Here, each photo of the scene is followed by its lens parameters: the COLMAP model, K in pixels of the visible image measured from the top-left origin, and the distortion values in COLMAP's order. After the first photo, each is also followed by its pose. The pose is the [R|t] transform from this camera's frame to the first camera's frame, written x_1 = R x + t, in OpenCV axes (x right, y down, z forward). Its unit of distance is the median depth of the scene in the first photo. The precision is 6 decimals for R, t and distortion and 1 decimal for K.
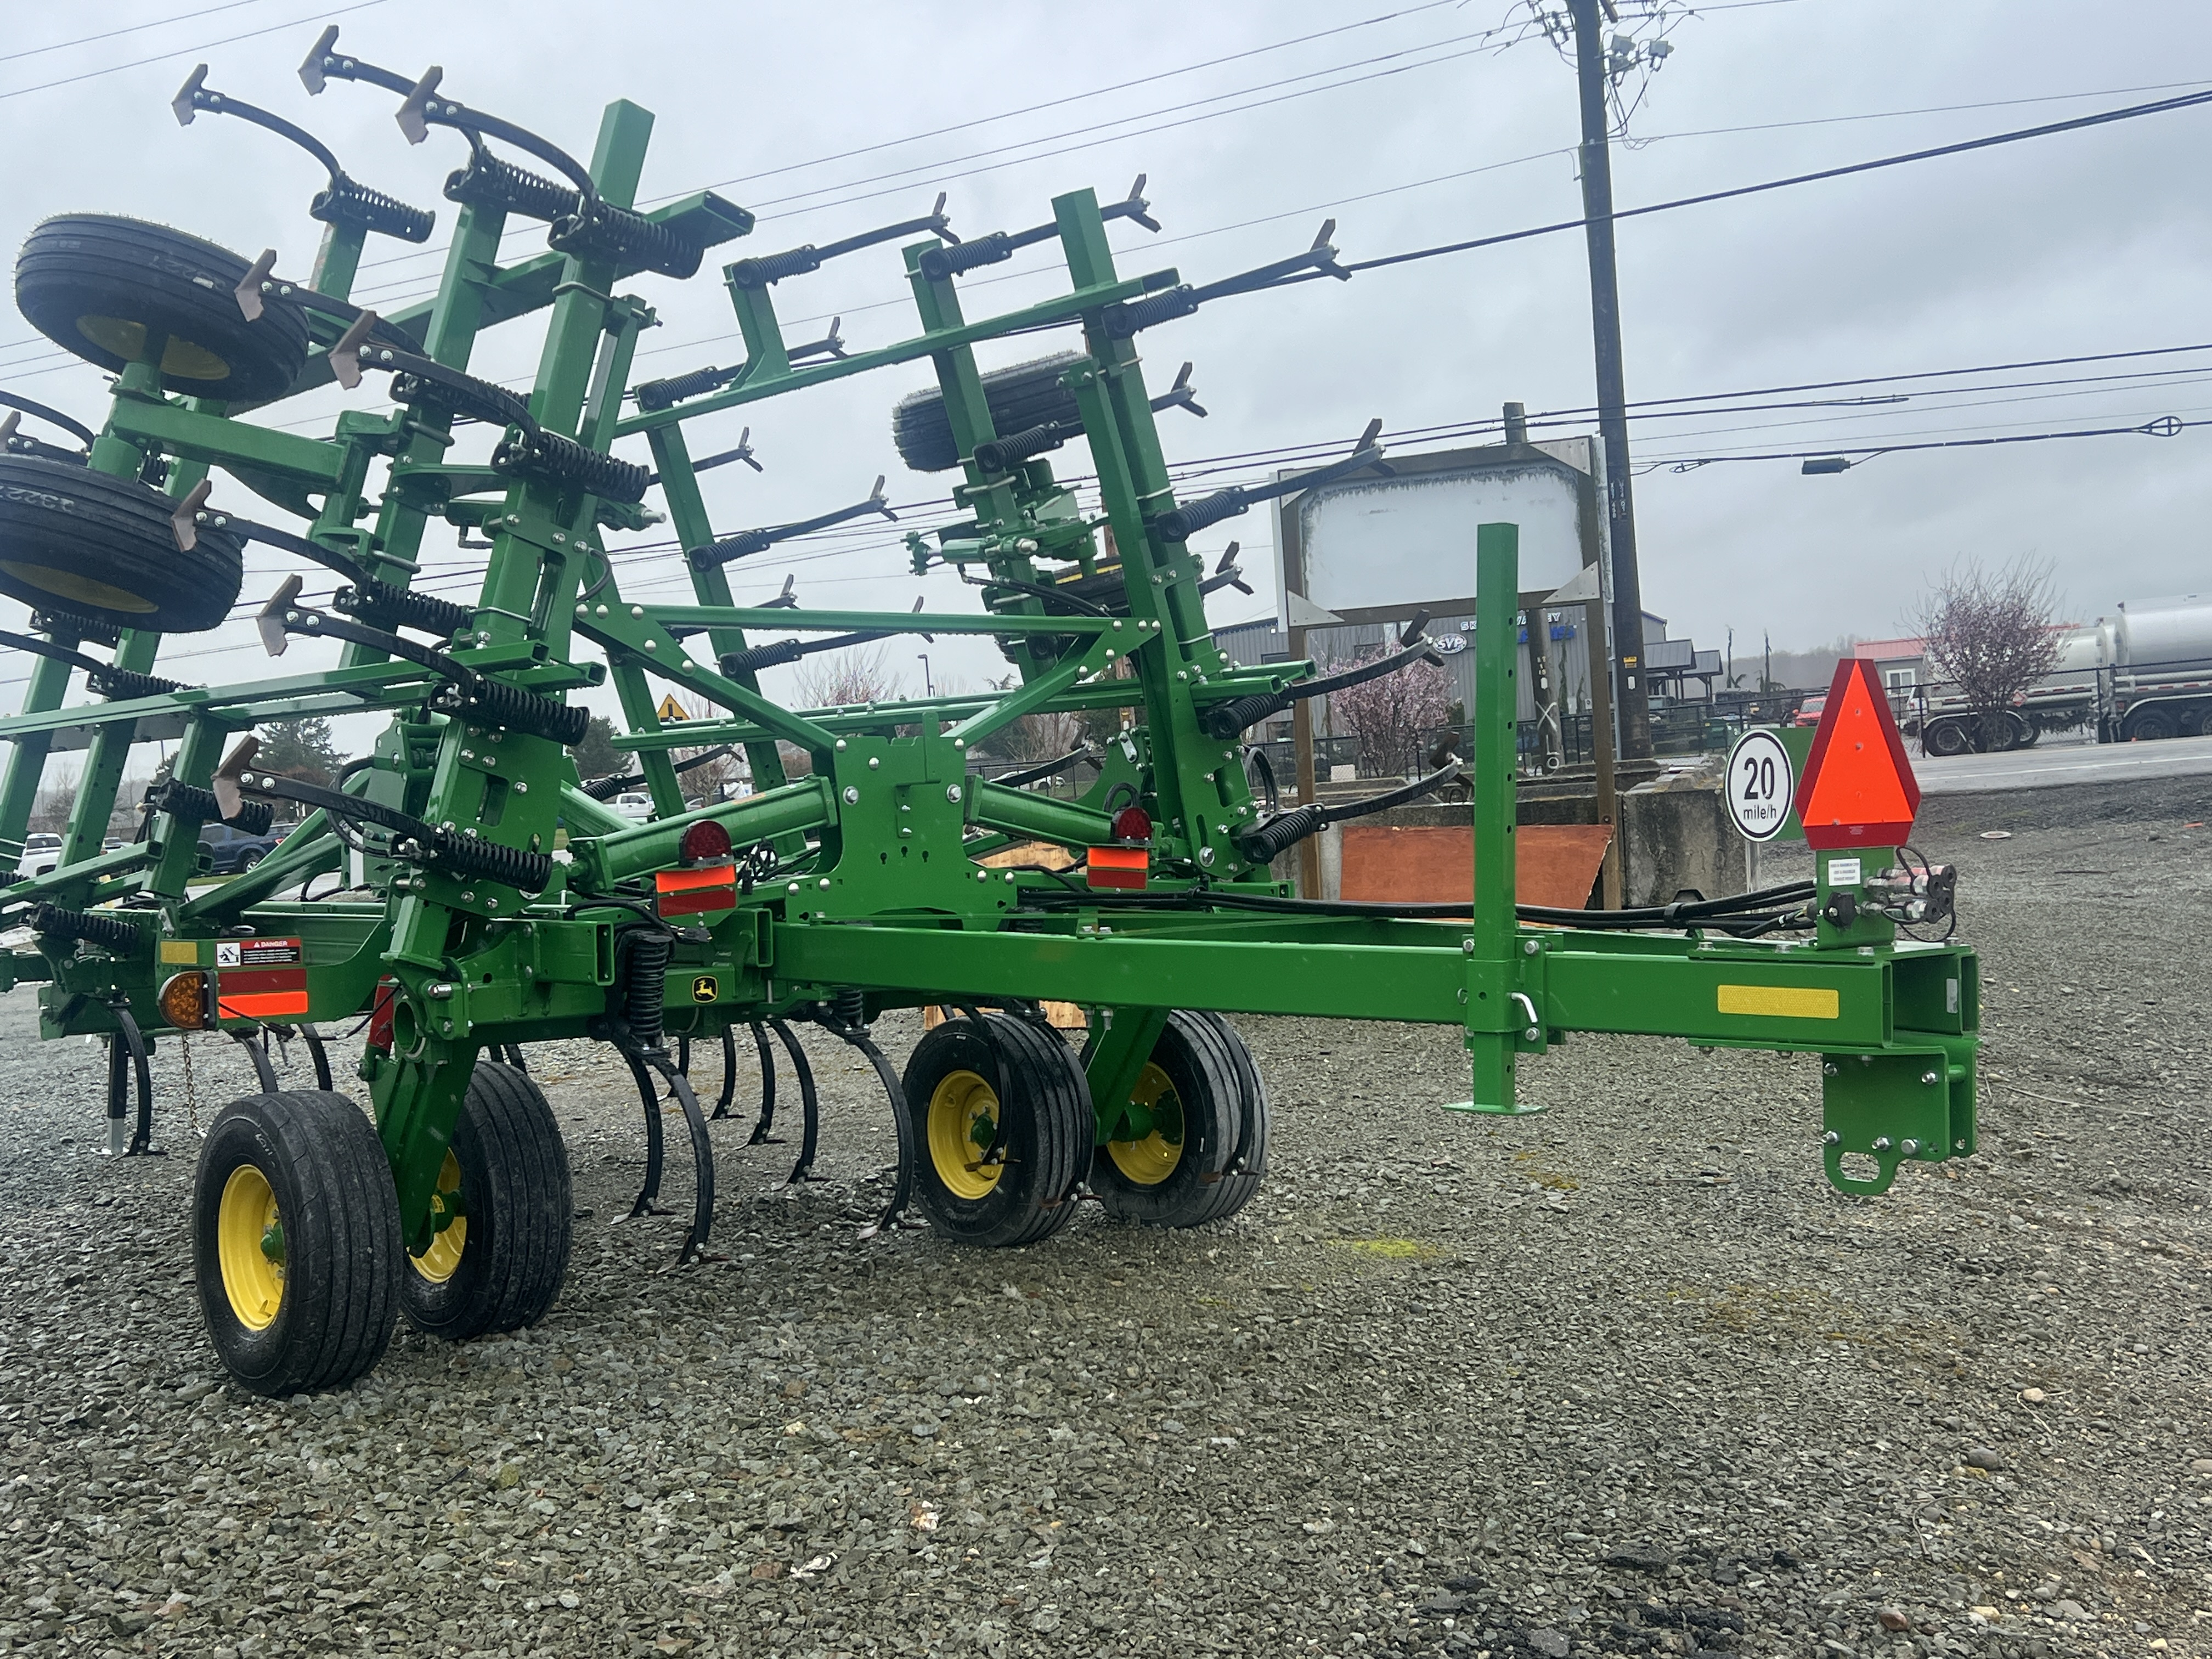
lens RADIAL K [[2492.9, 0, 1106.0], [0, 2492.9, 829.5], [0, 0, 1]] dist [0.065166, 0.004416]
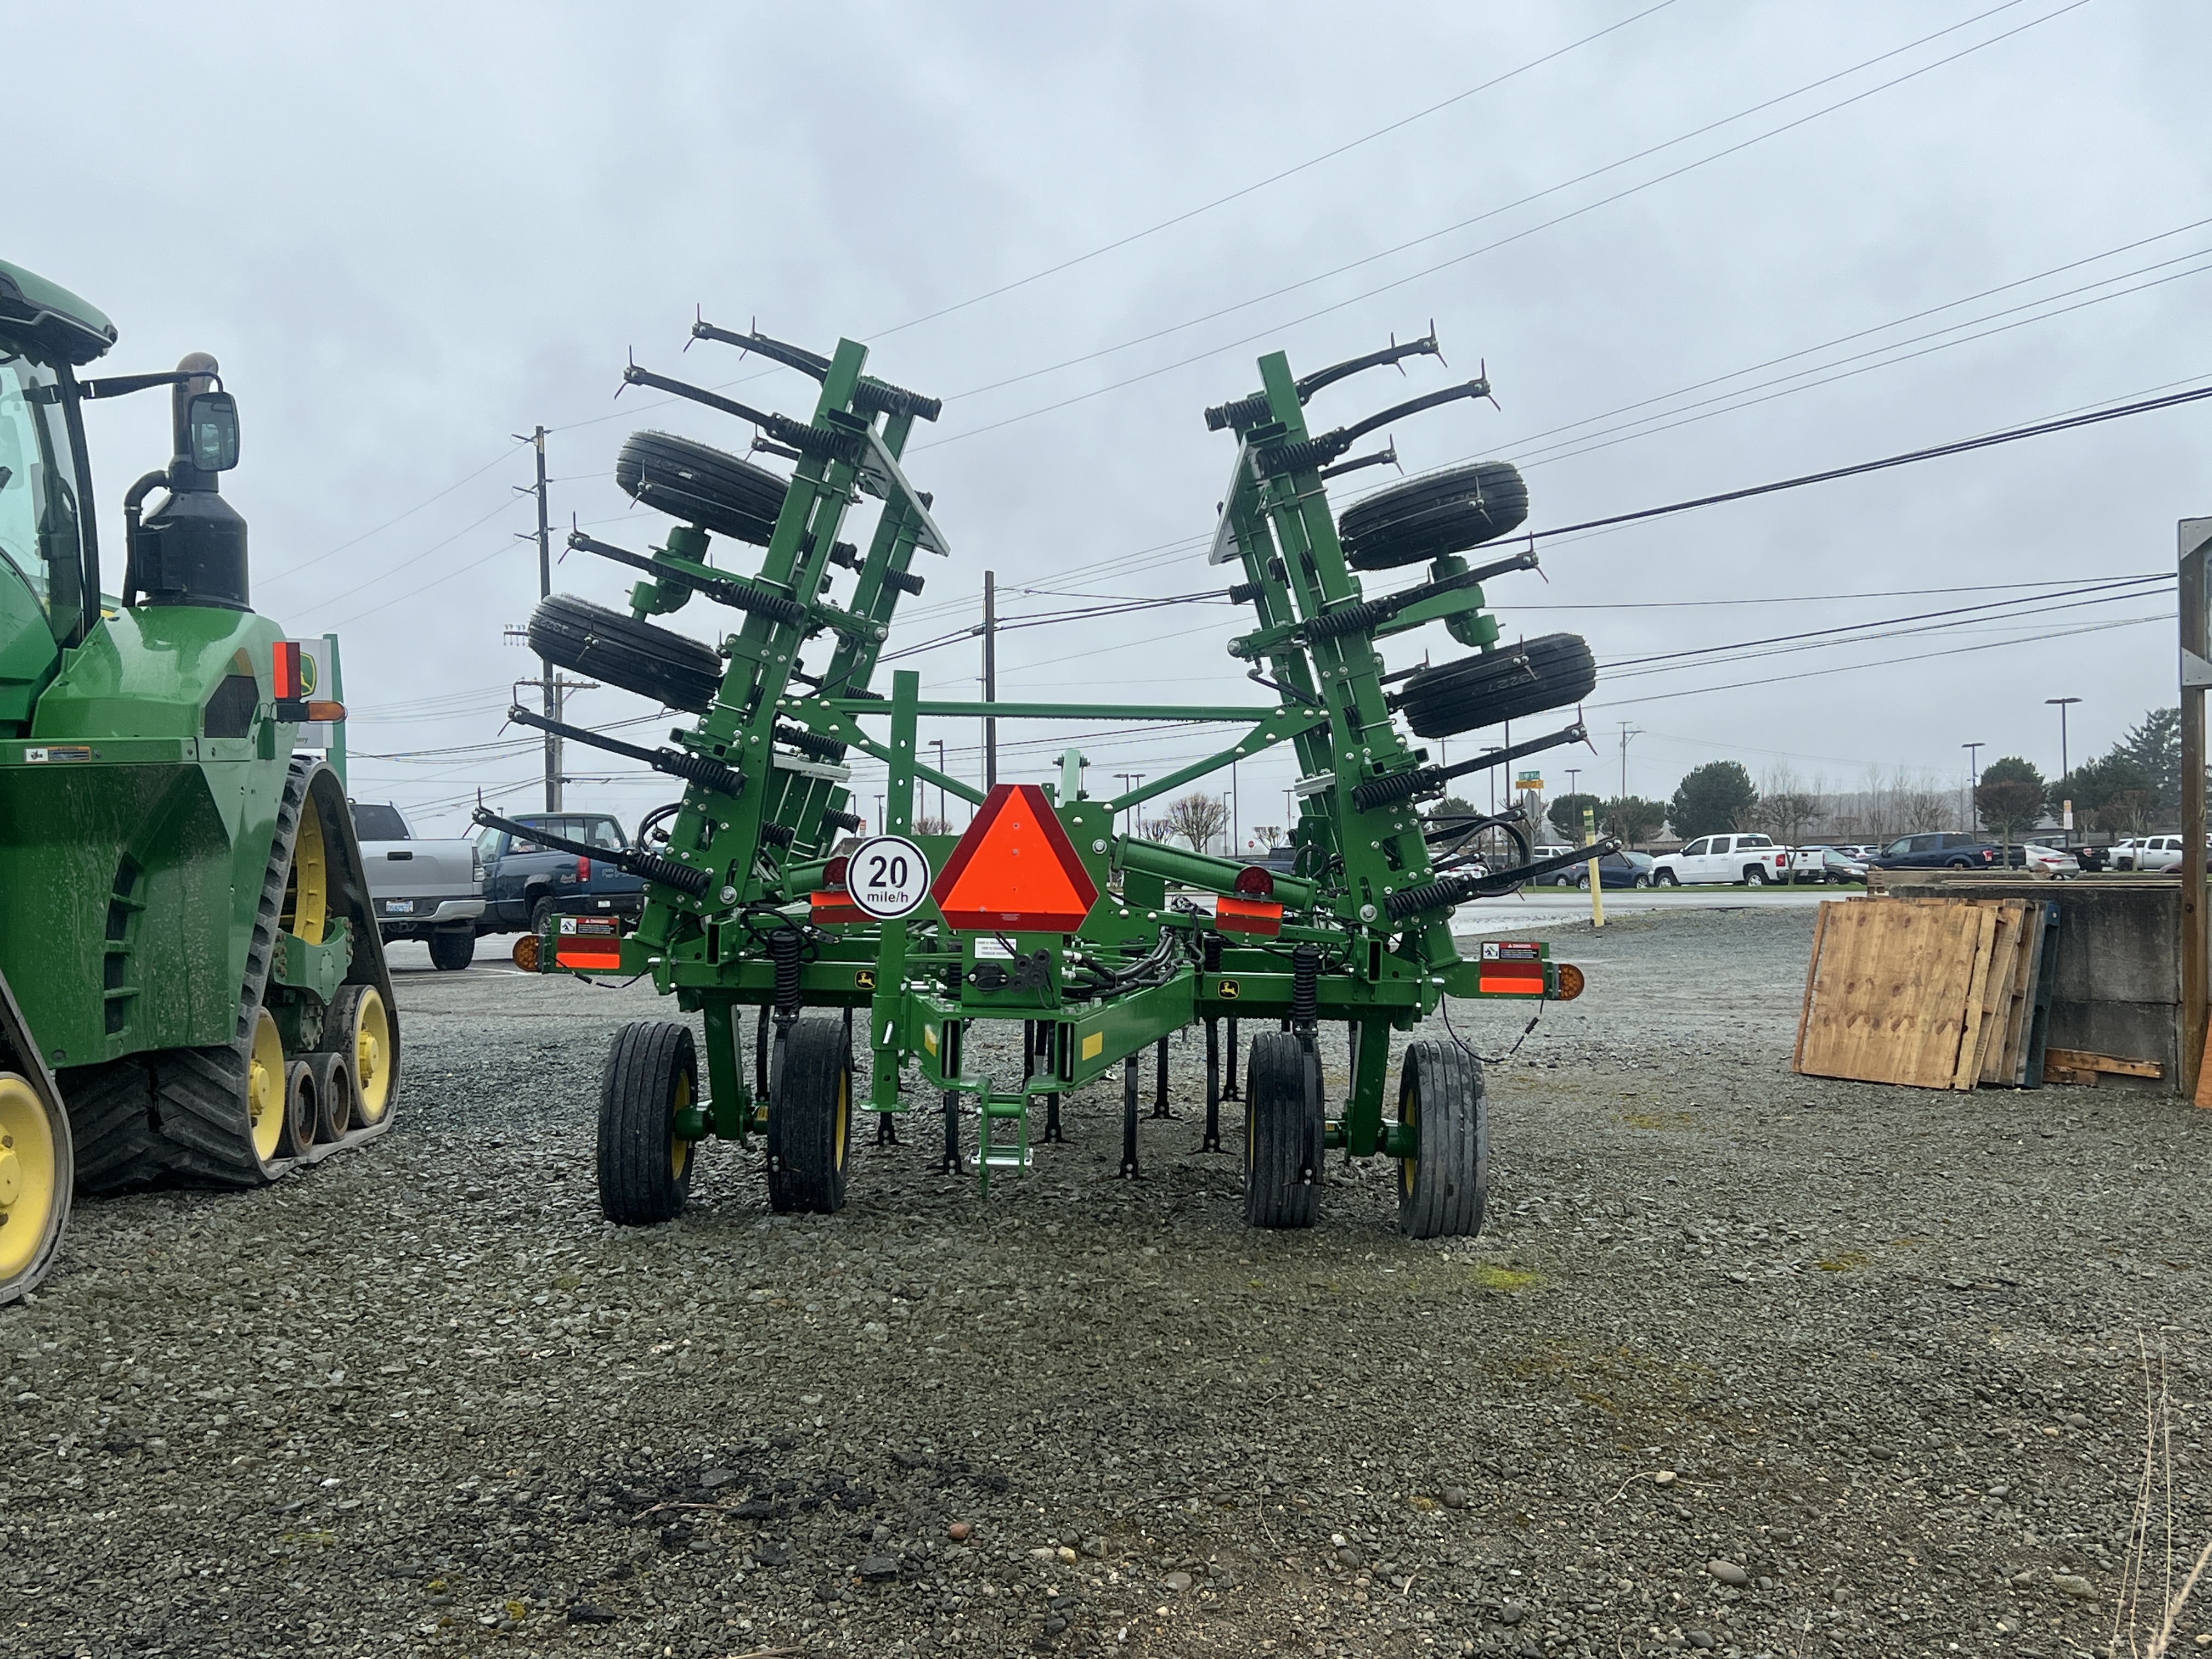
lens RADIAL K [[2542.2, 0, 1106.0], [0, 2542.2, 829.5], [0, 0, 1]] dist [0.201844, 0.017370]
pose [[0.751590, 0.052040, -0.657574, 0.905681], [-0.052730, 0.998433, 0.018745, -0.054431], [0.657519, 0.020585, 0.753157, 0.031937]]
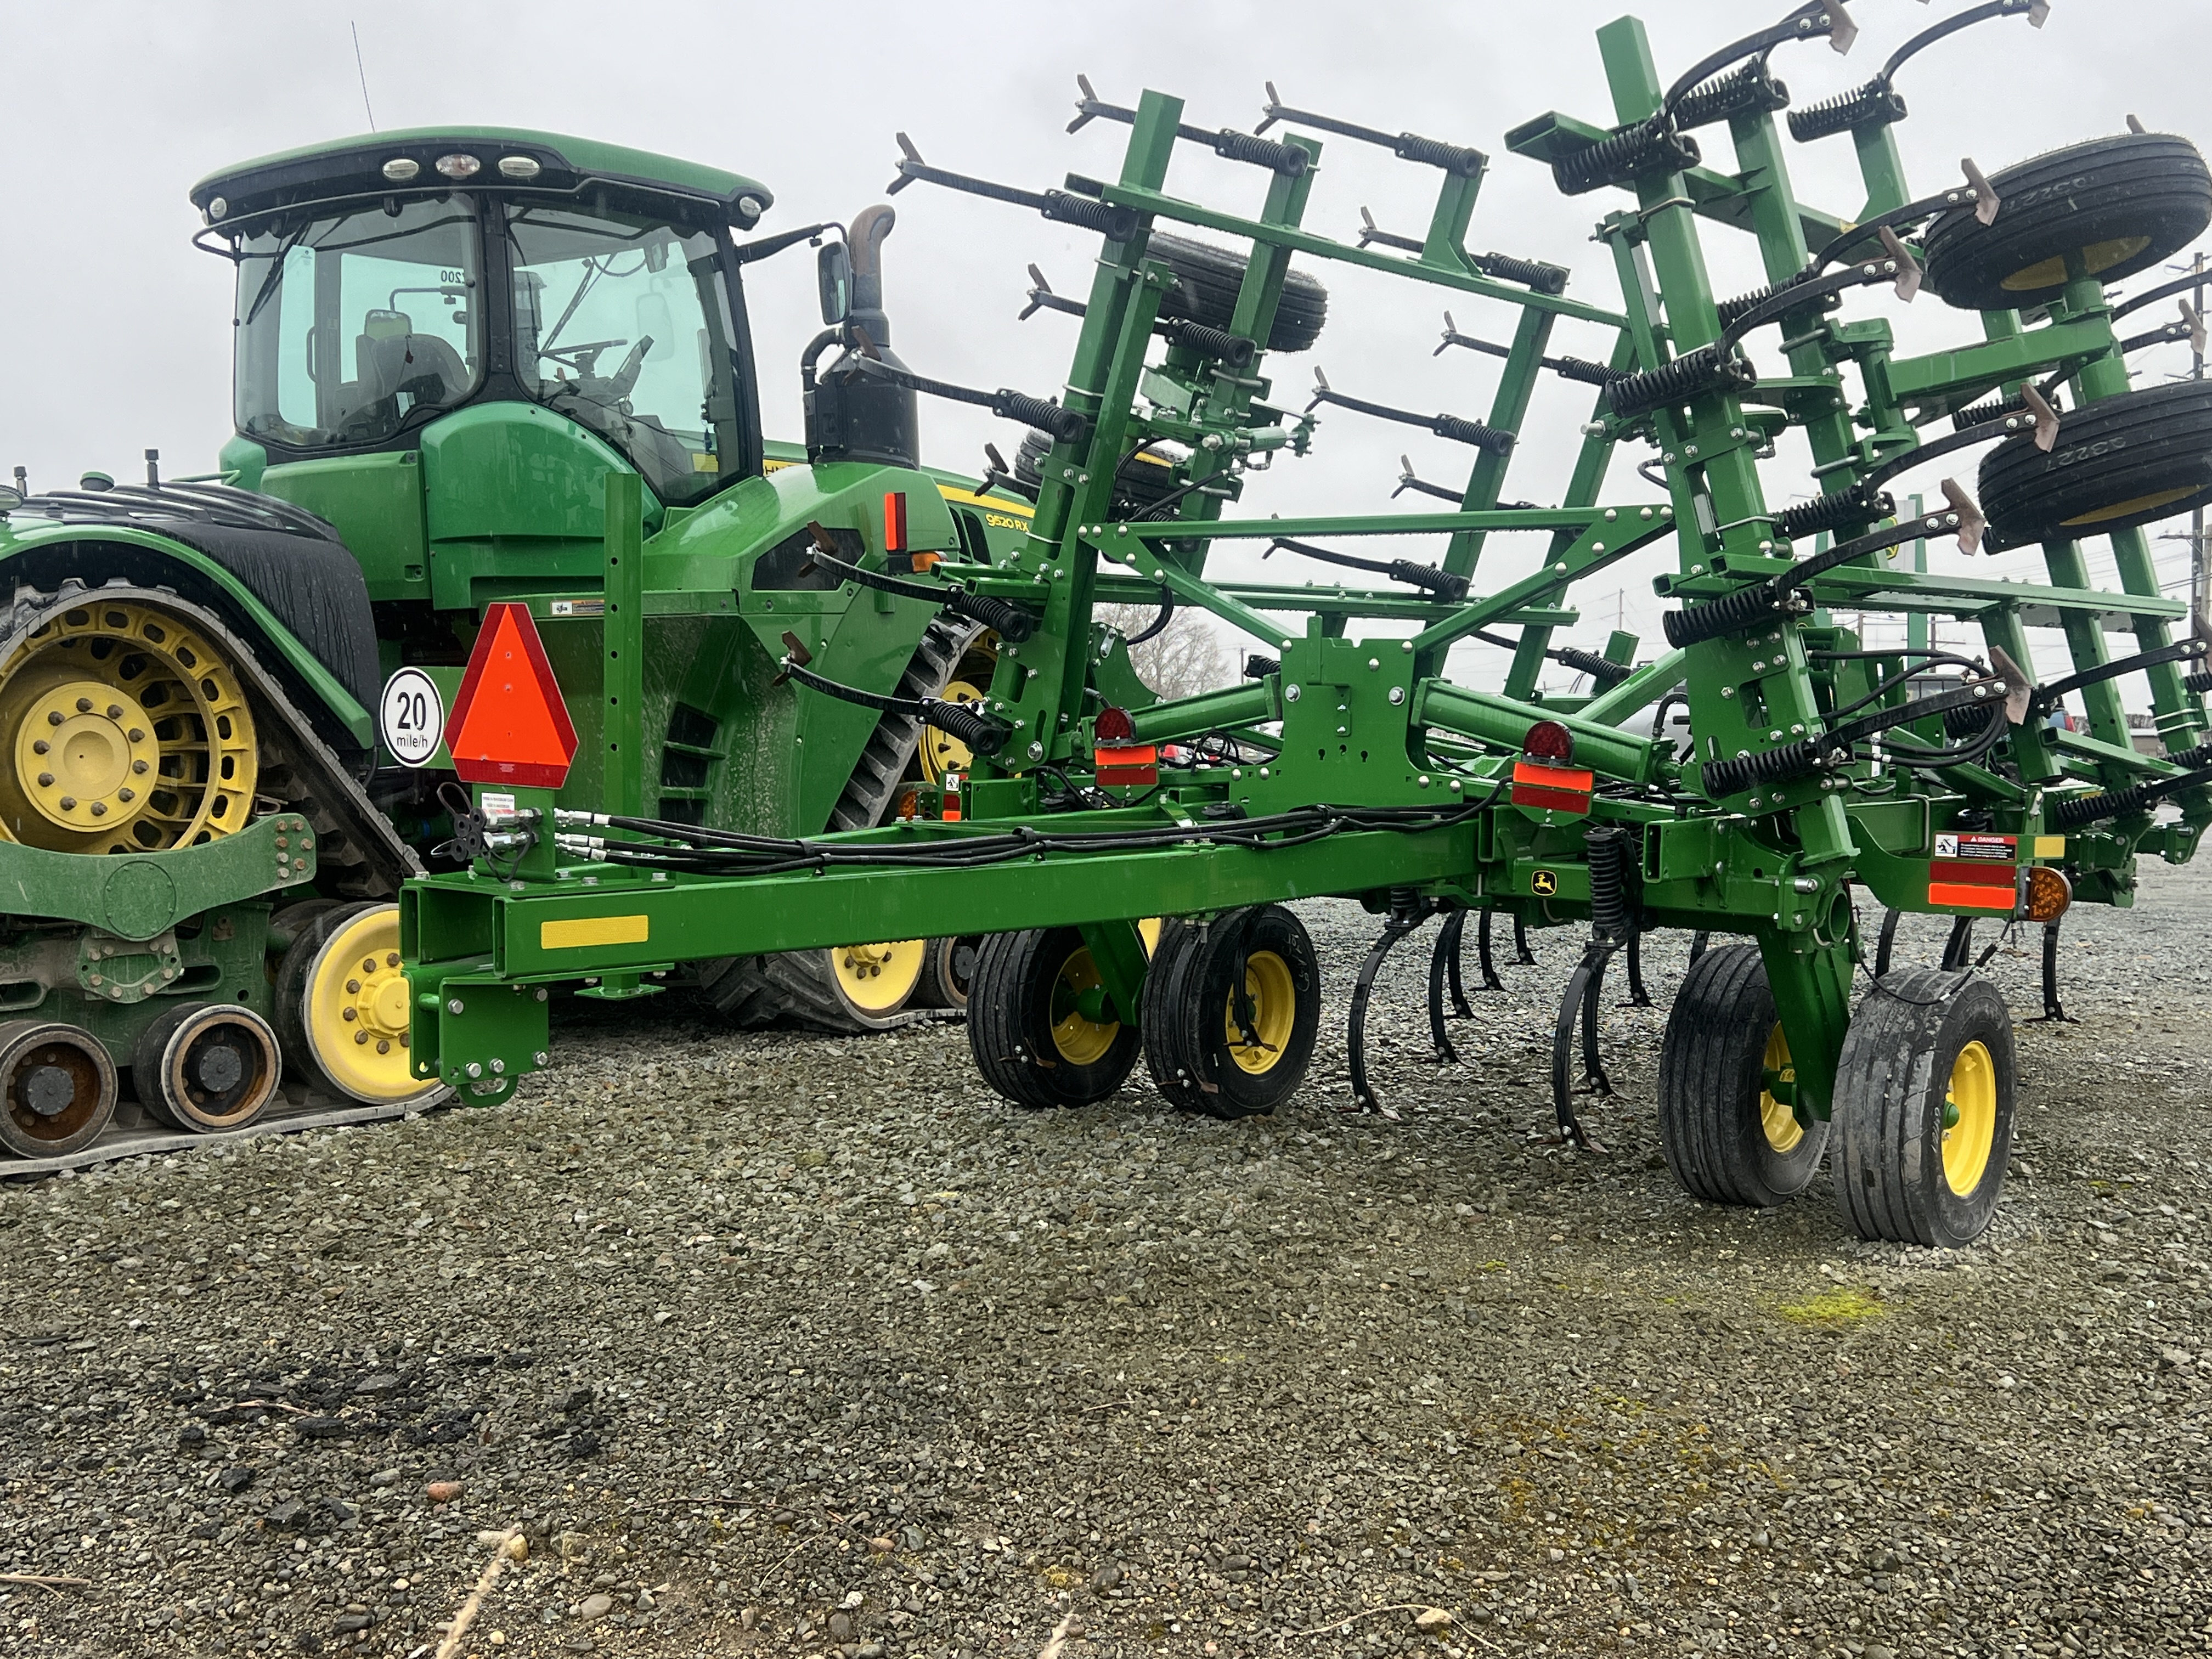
lens RADIAL K [[2575.8, 0, 1108.2], [0, 2575.8, 855.5], [0, 0, 1]] dist [0.216438, -0.814871]
pose [[0.194881, 0.110556, -0.974576, 1.067770], [-0.031728, 0.993818, 0.106394, -0.065671], [0.980314, 0.010187, 0.197184, 0.780581]]
